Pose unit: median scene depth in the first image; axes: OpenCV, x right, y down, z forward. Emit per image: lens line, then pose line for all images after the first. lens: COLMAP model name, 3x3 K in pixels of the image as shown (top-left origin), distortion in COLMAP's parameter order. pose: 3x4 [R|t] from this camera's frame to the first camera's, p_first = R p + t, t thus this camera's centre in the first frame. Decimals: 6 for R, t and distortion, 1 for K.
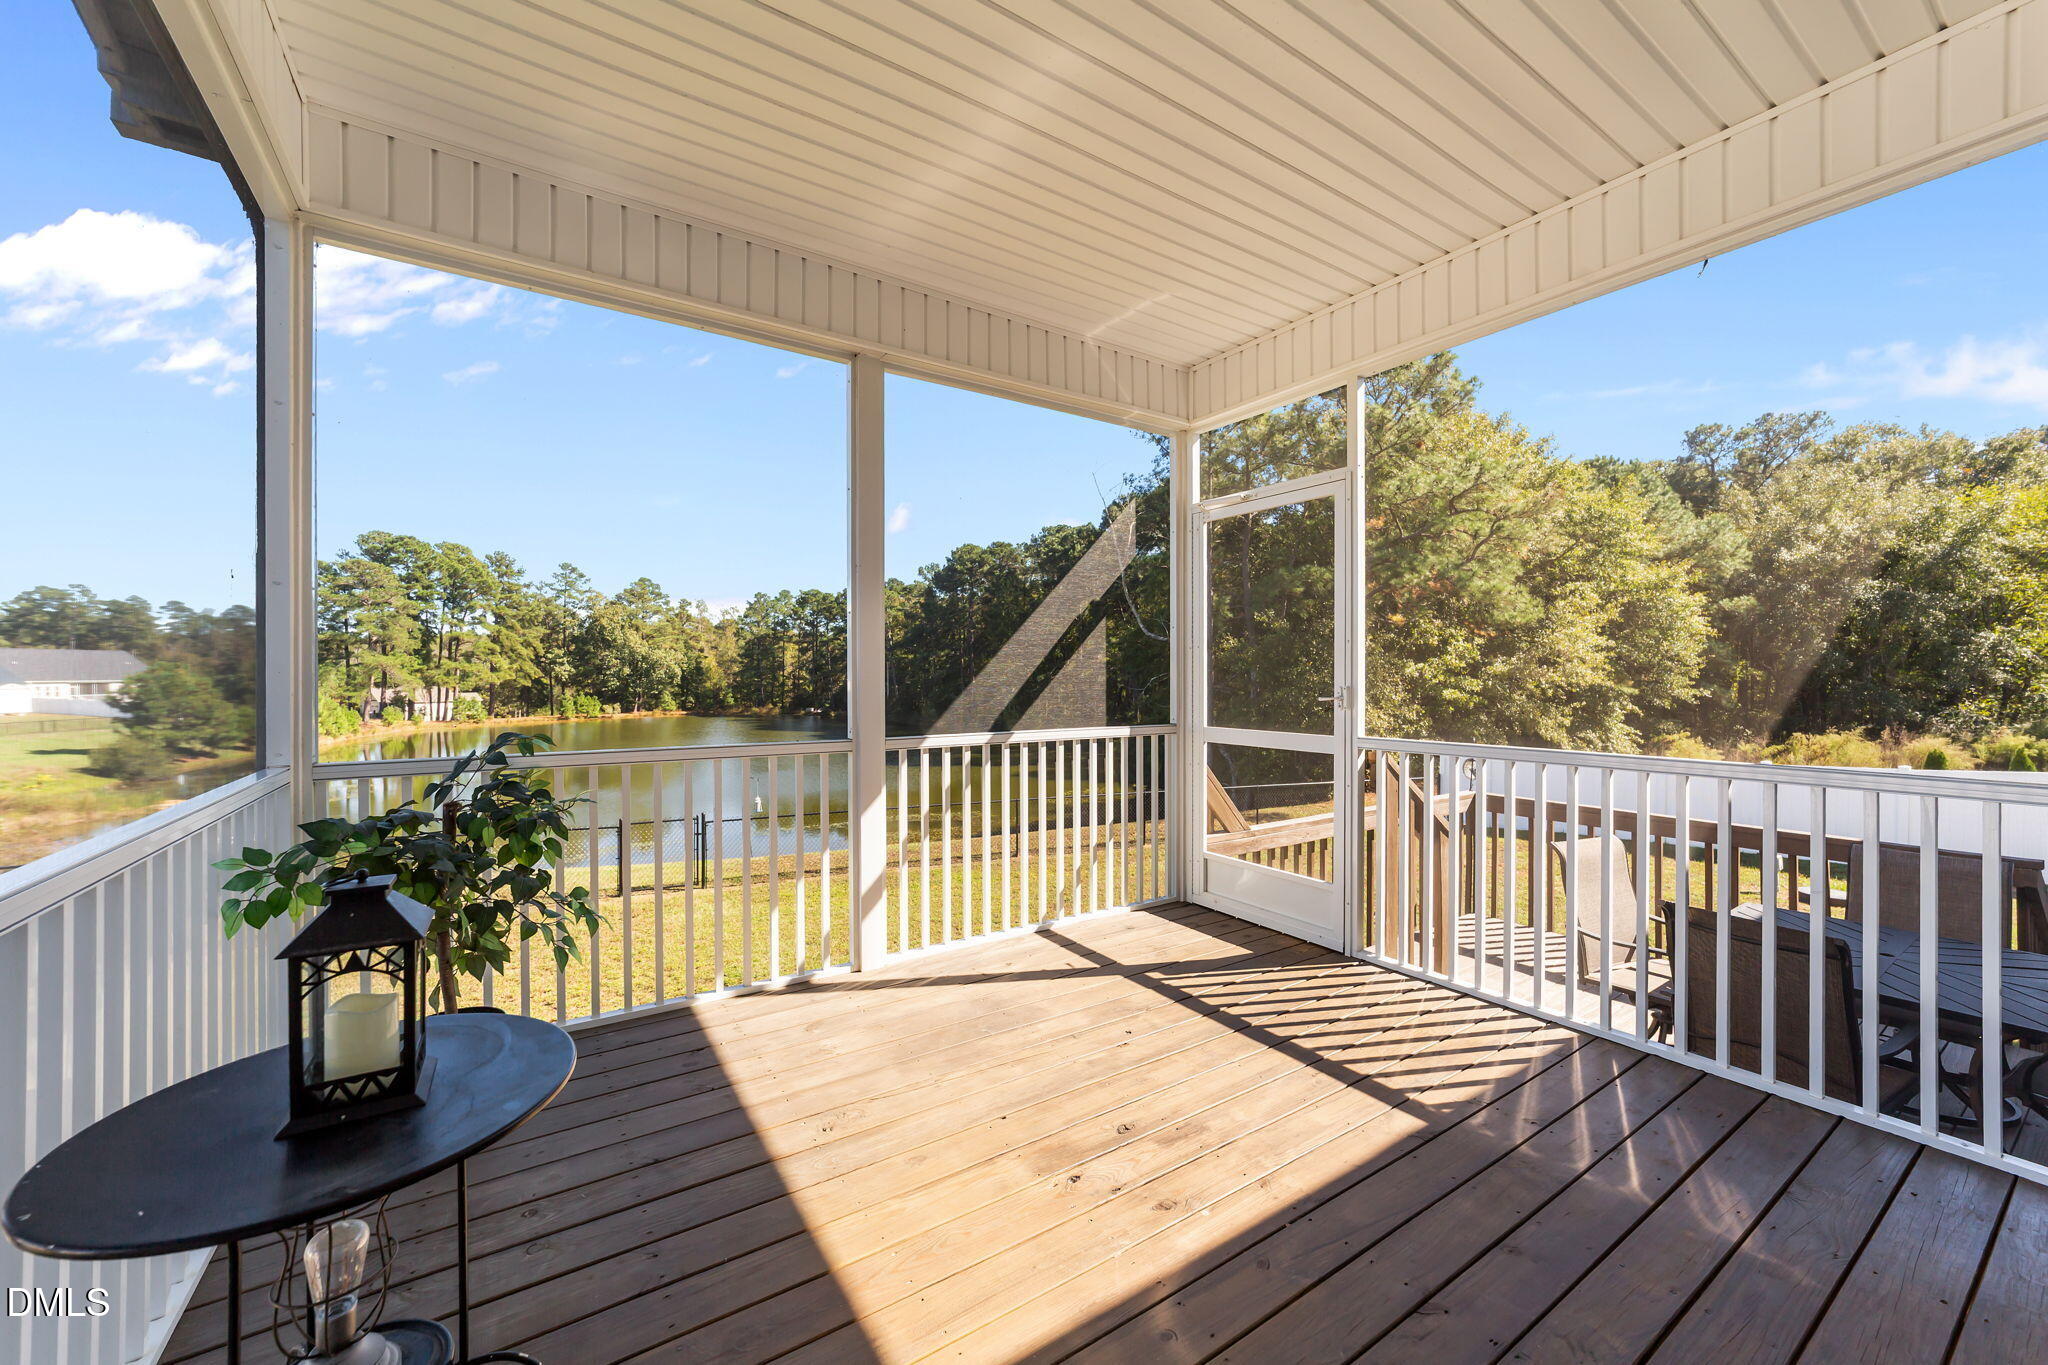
lens RADIAL K [[784.5, 0, 1034.3], [0, 784.5, 672.5], [0, 0, 1]] dist [-0.012735, 0.006765]
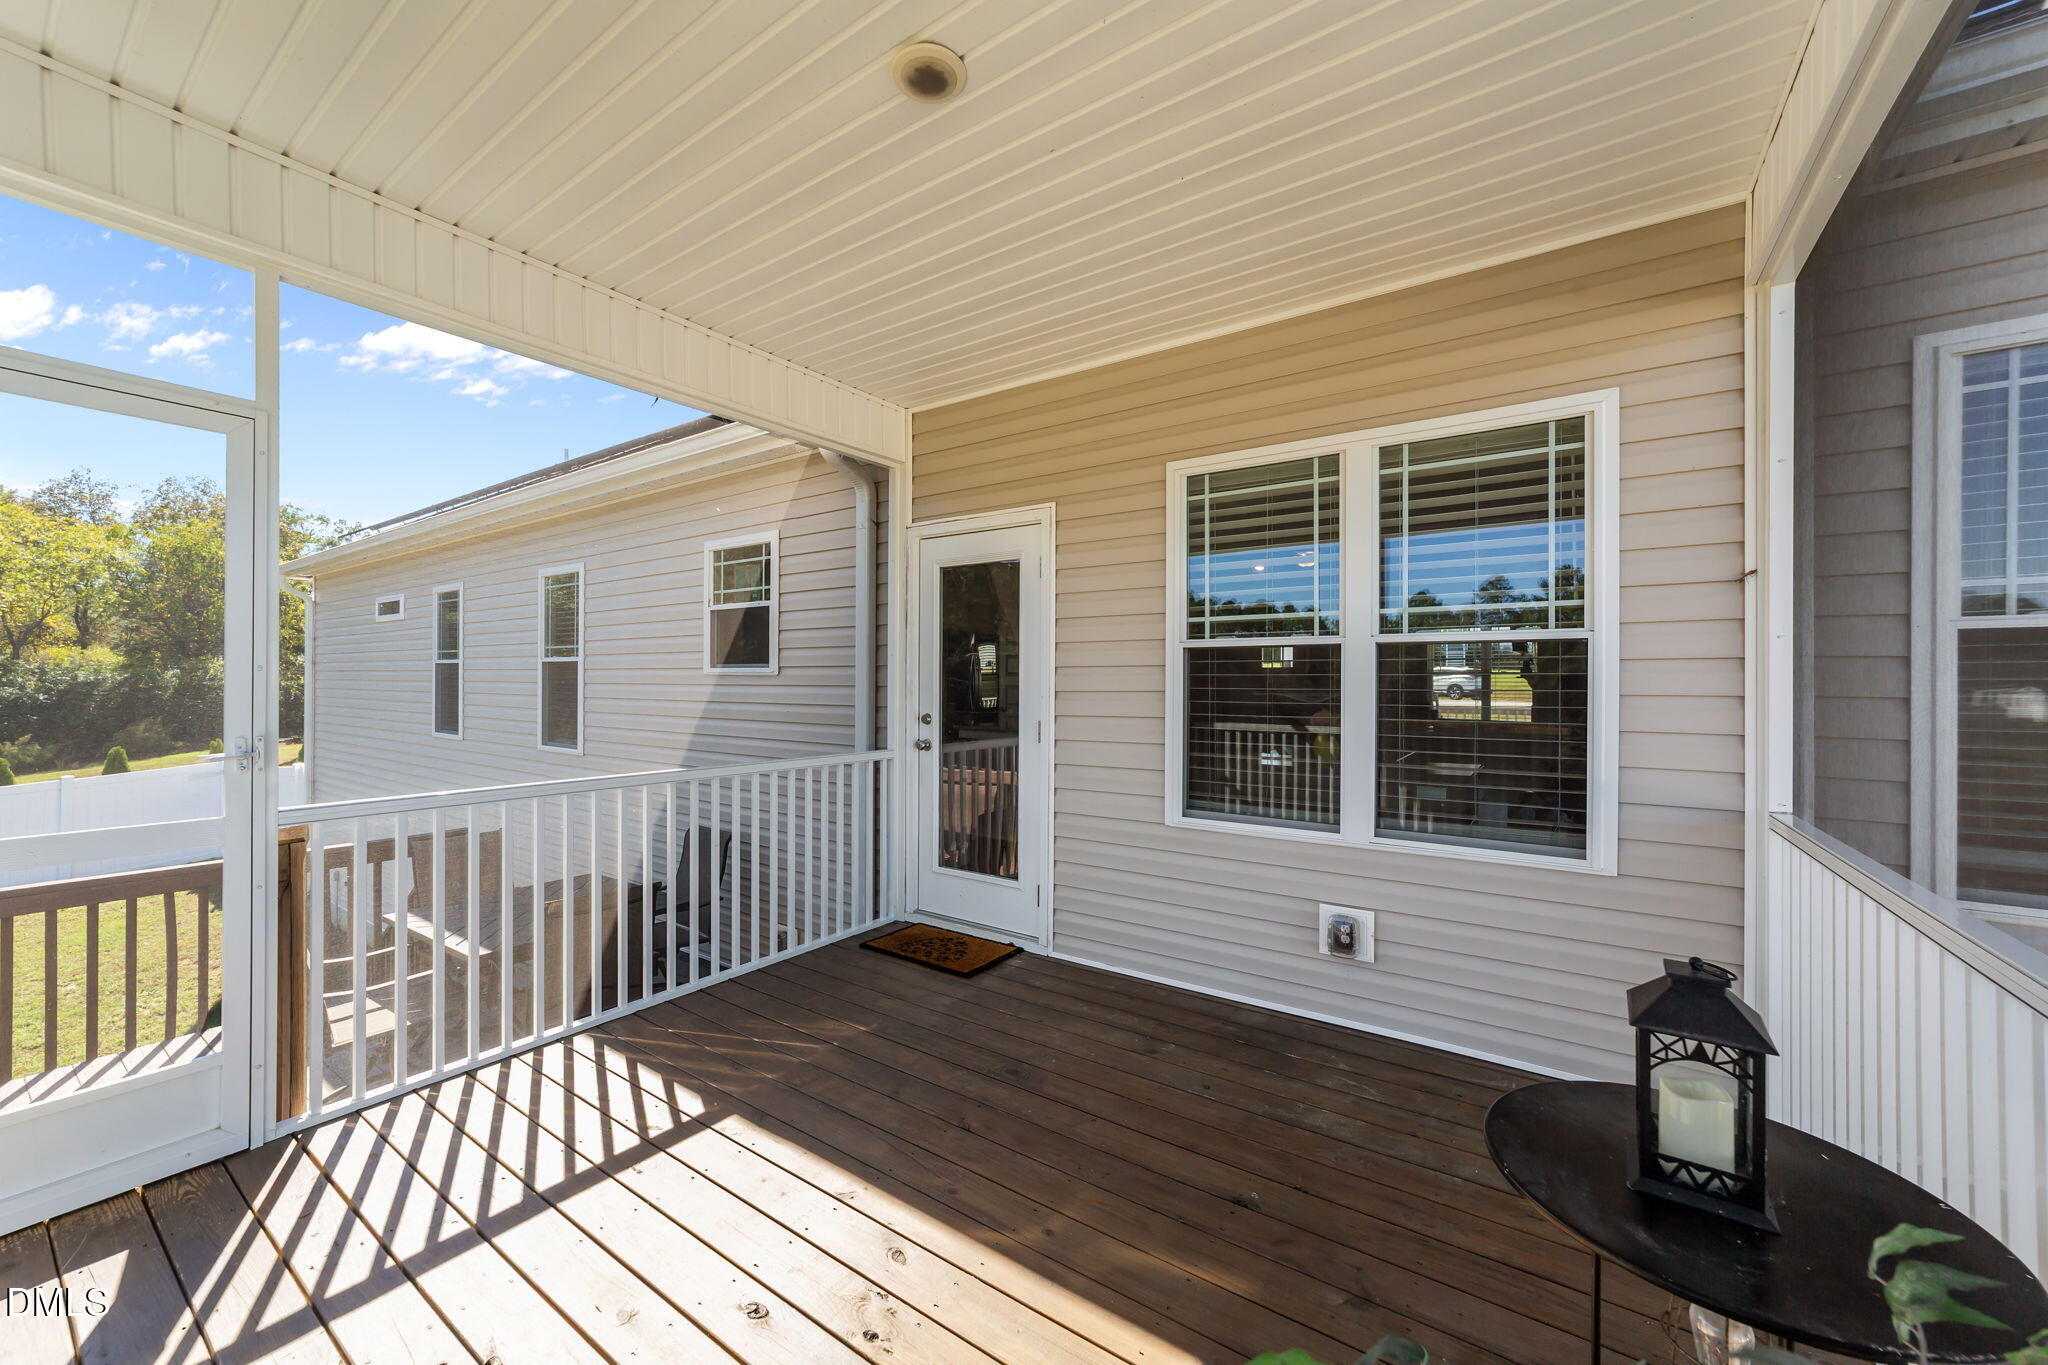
lens RADIAL K [[784.5, 0, 1023.7], [0, 784.5, 680.6], [0, 0, 1]] dist [-0.012735, 0.006765]
pose [[-0.354192, 0.002701, 0.935169, -0.579799], [-0.001092, 0.999994, -0.003302, -0.034444], [-0.935172, -0.002191, -0.354187, 0.844200]]
